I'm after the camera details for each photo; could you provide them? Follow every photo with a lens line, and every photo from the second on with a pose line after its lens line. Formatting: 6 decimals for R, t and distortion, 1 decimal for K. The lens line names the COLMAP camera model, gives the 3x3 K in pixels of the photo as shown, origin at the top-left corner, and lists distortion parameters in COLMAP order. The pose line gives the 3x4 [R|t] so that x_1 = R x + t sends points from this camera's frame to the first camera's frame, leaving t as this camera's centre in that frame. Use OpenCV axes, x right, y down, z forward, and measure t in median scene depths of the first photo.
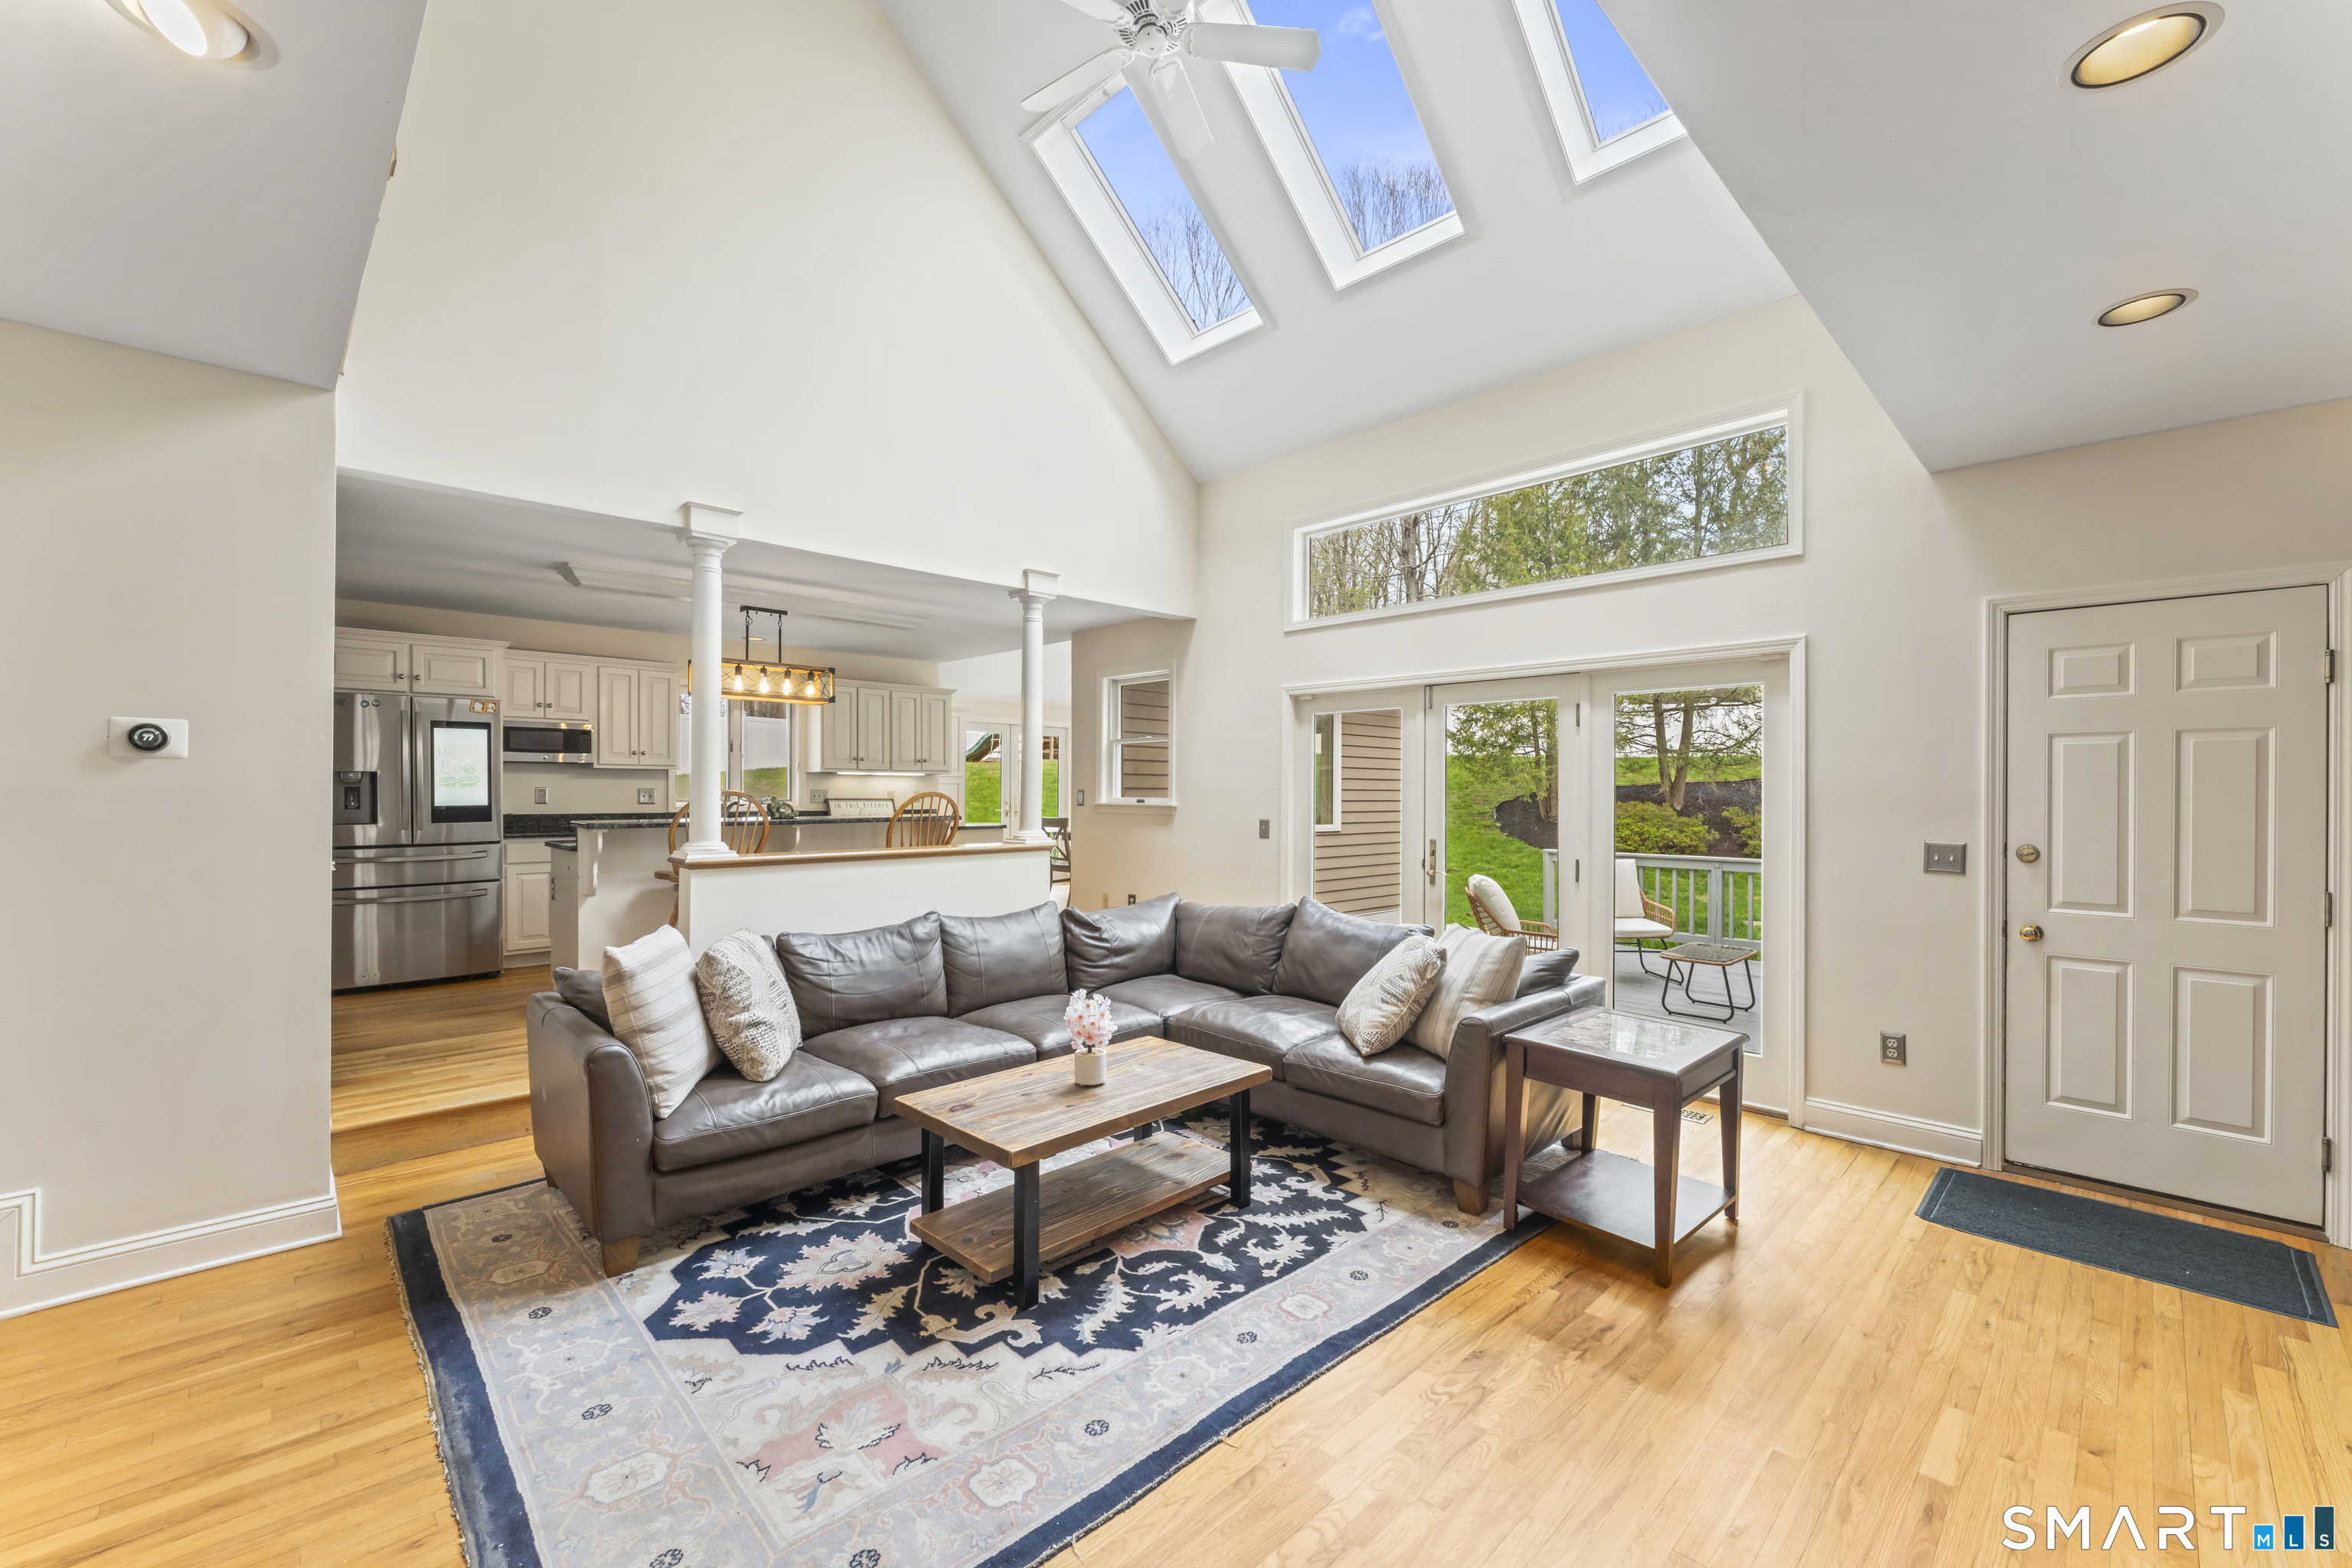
lens RADIAL K [[958.4, 0, 1199.3], [0, 958.4, 786.5], [0, 0, 1]] dist [-0.004002, 0.000259]
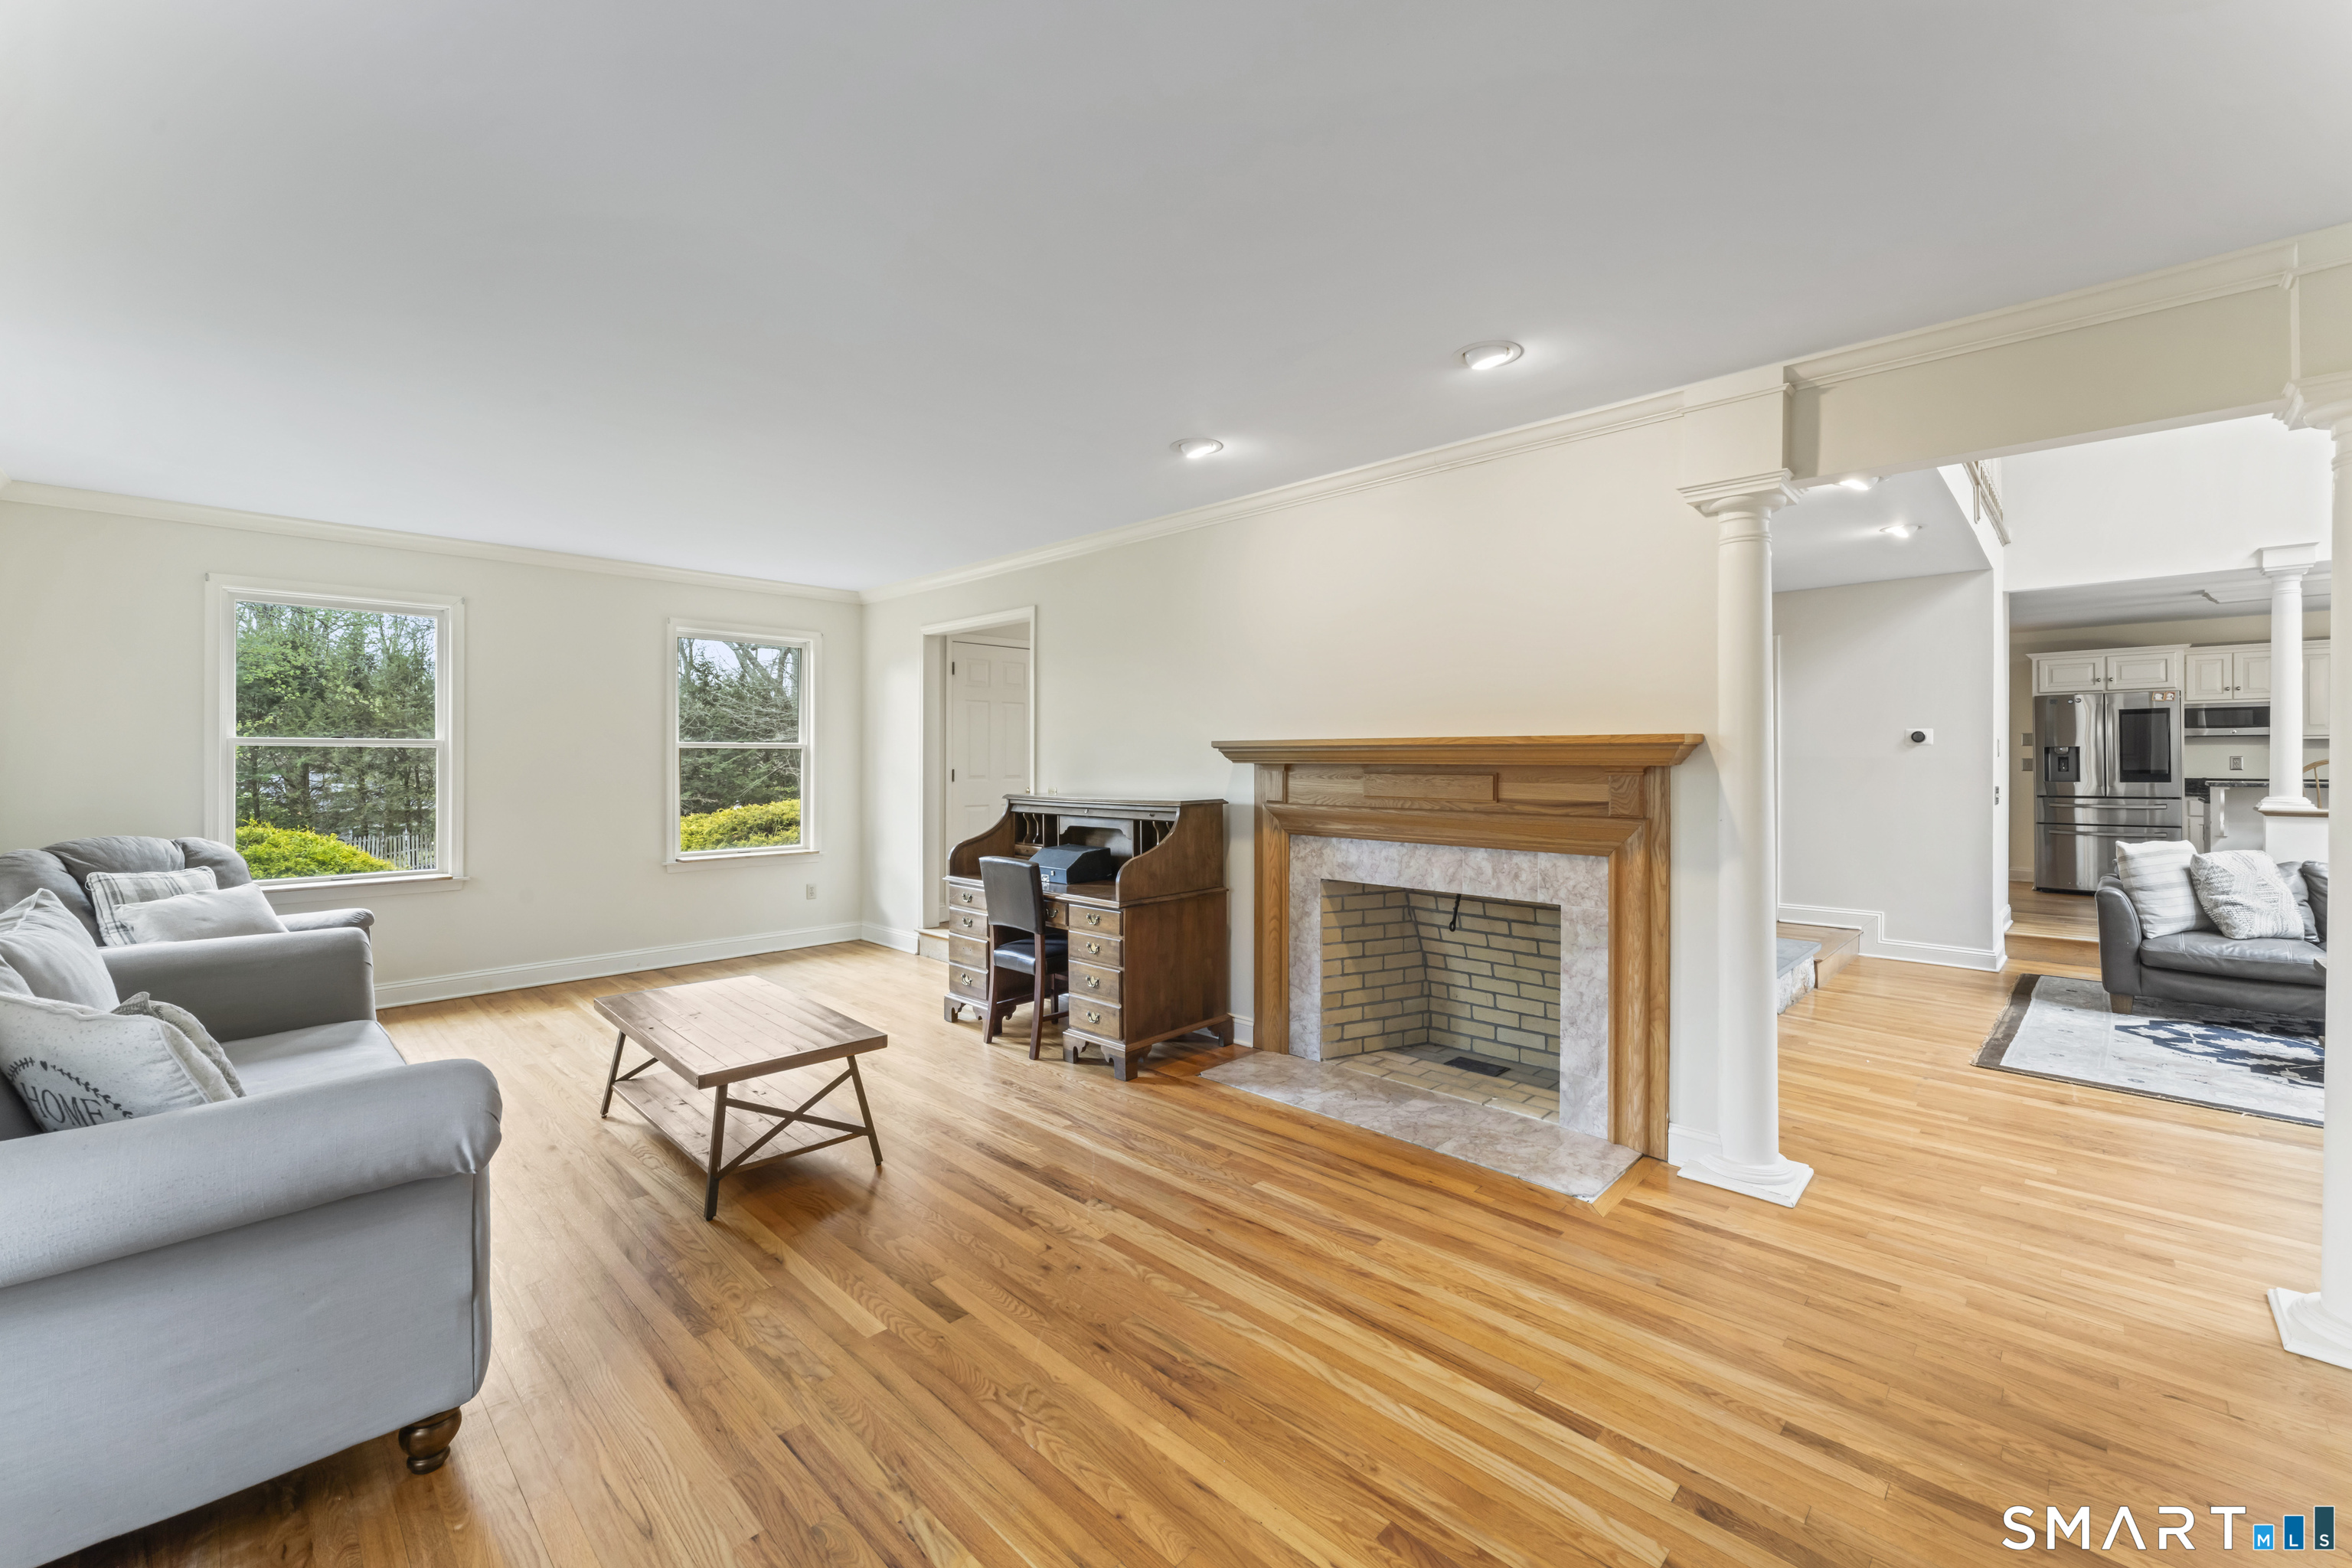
lens RADIAL K [[958.4, 0, 1163.5], [0, 958.4, 761.8], [0, 0, 1]] dist [-0.004002, 0.000259]
pose [[0.007435, 0.001499, -0.999971, 1.077171], [0.005317, 0.999985, 0.001538, -0.000776], [0.999958, -0.005328, 0.007427, -0.768943]]
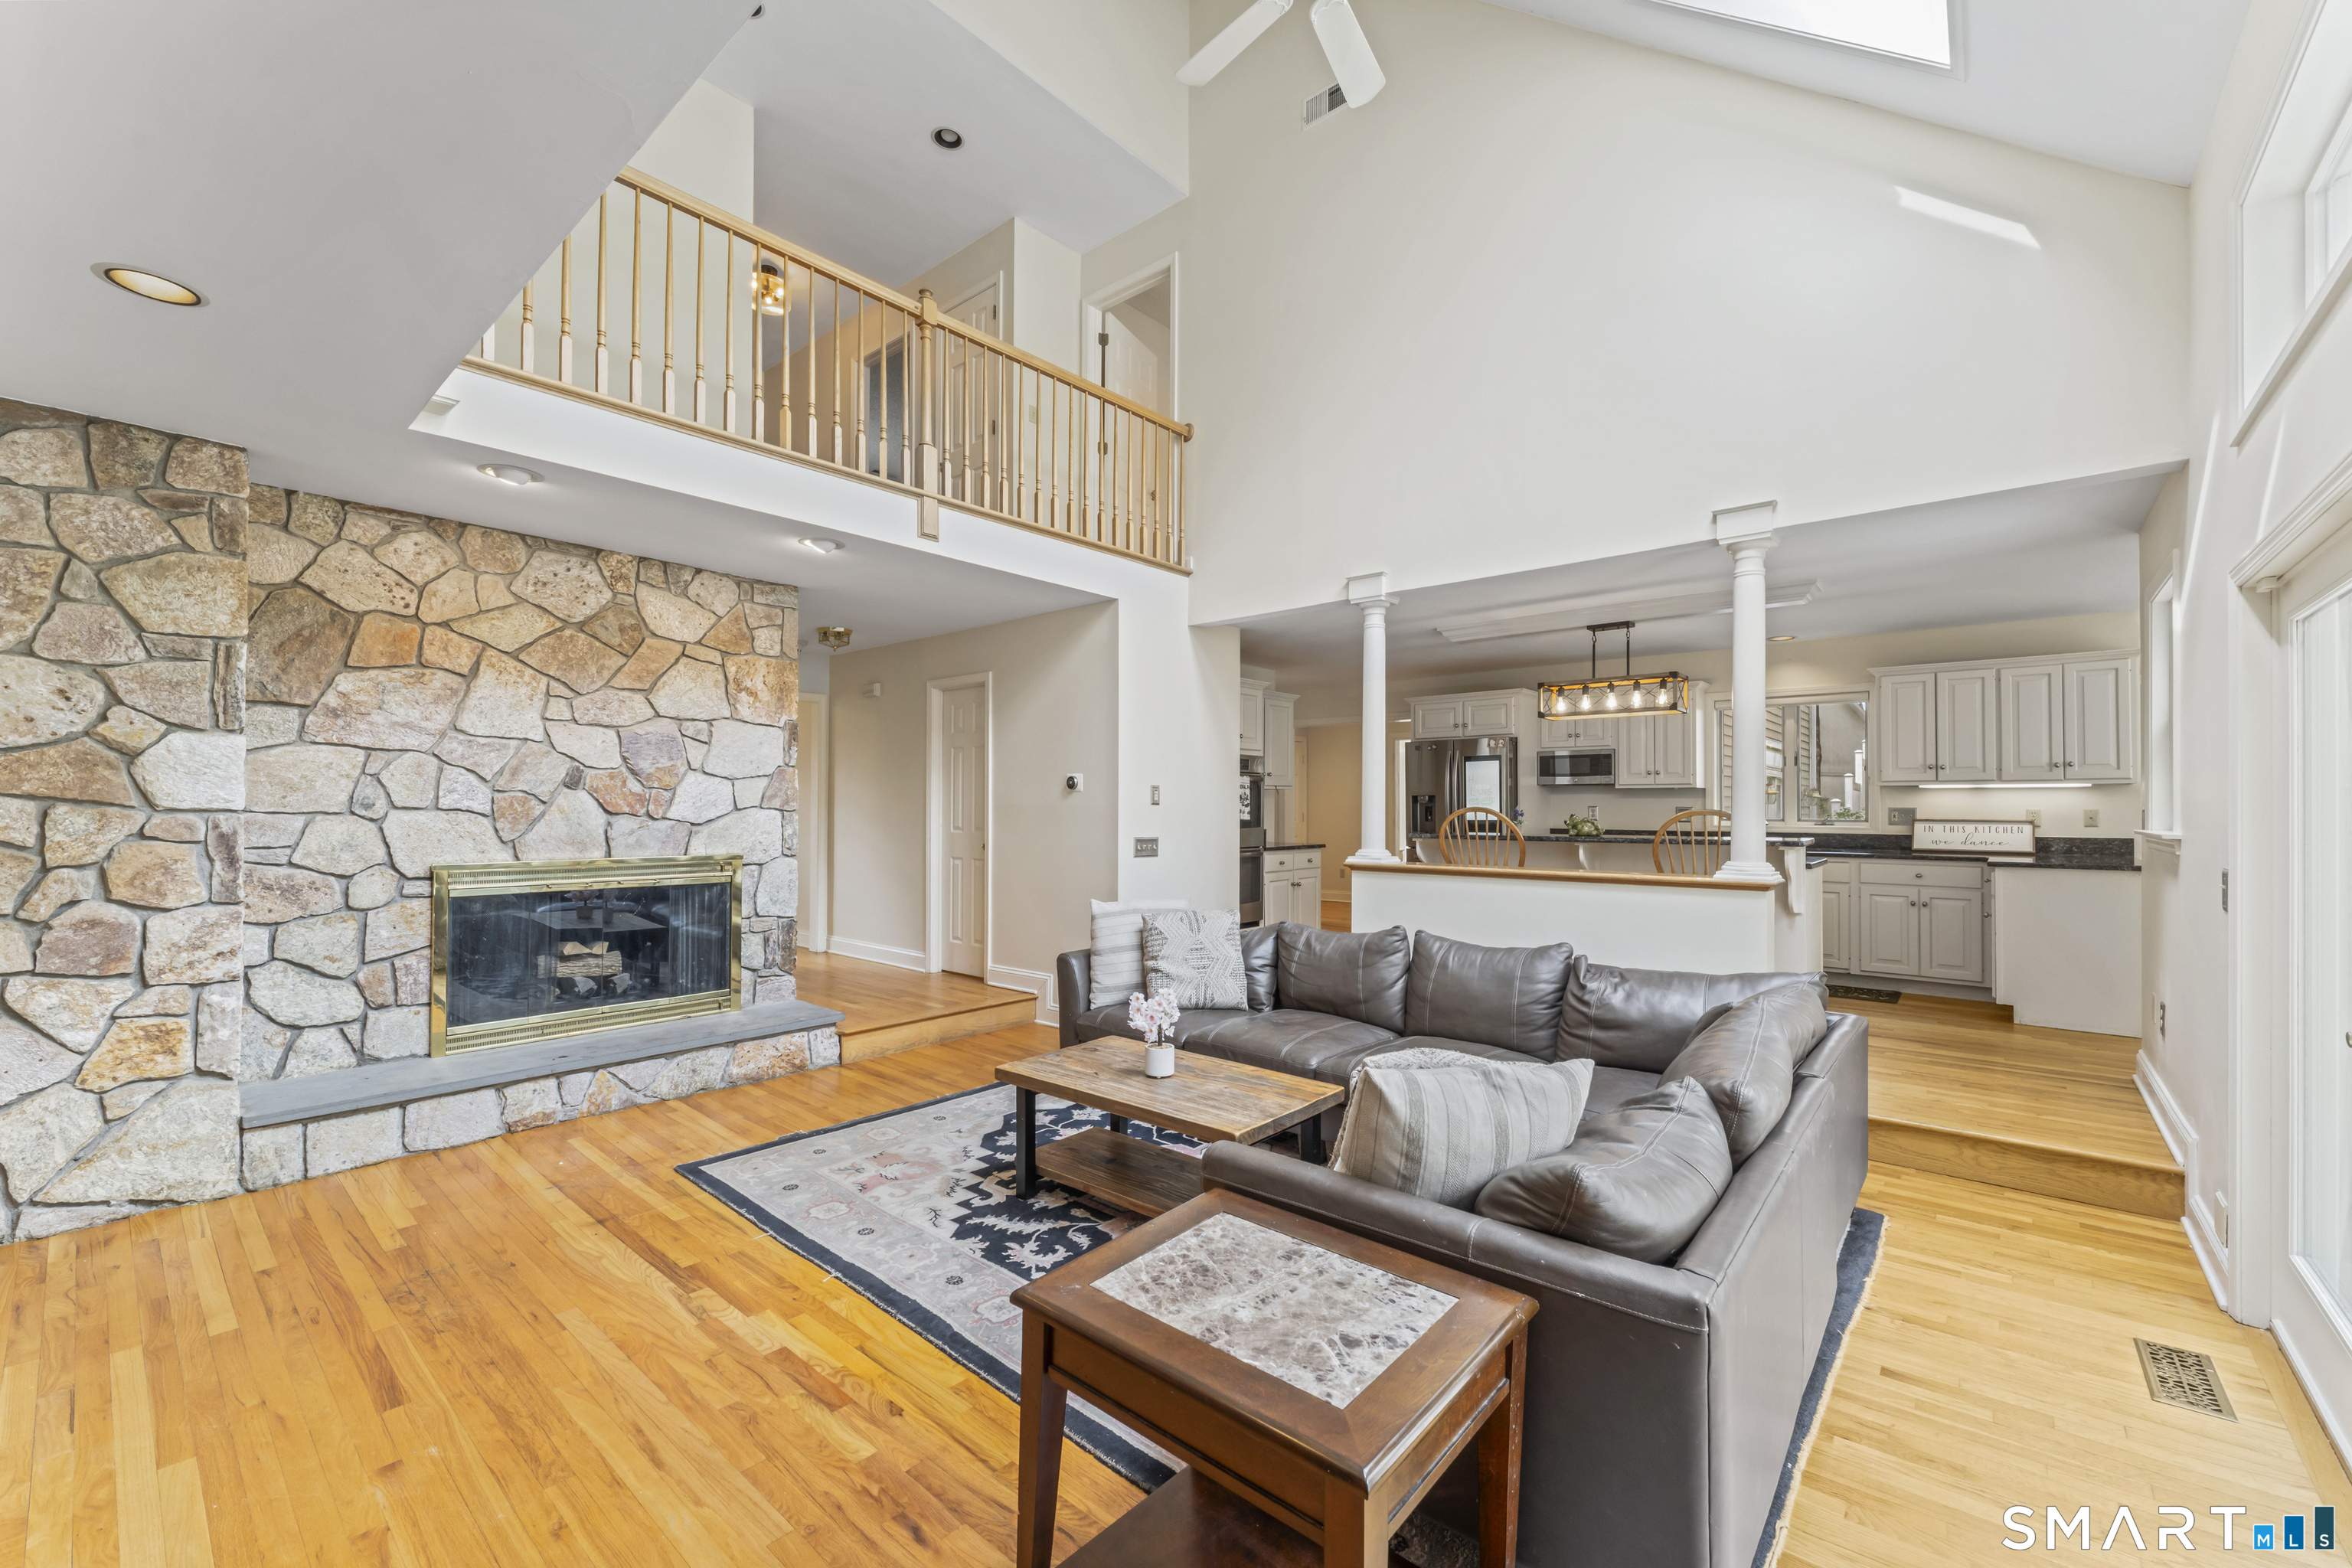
lens RADIAL K [[958.4, 0, 1167.1], [0, 958.4, 798.2], [0, 0, 1]] dist [-0.004002, 0.000259]
pose [[0.055461, -0.012355, -0.998384, 0.922516], [0.000958, 0.999924, -0.012321, 0.010454], [0.998460, -0.000273, 0.055469, 0.905072]]
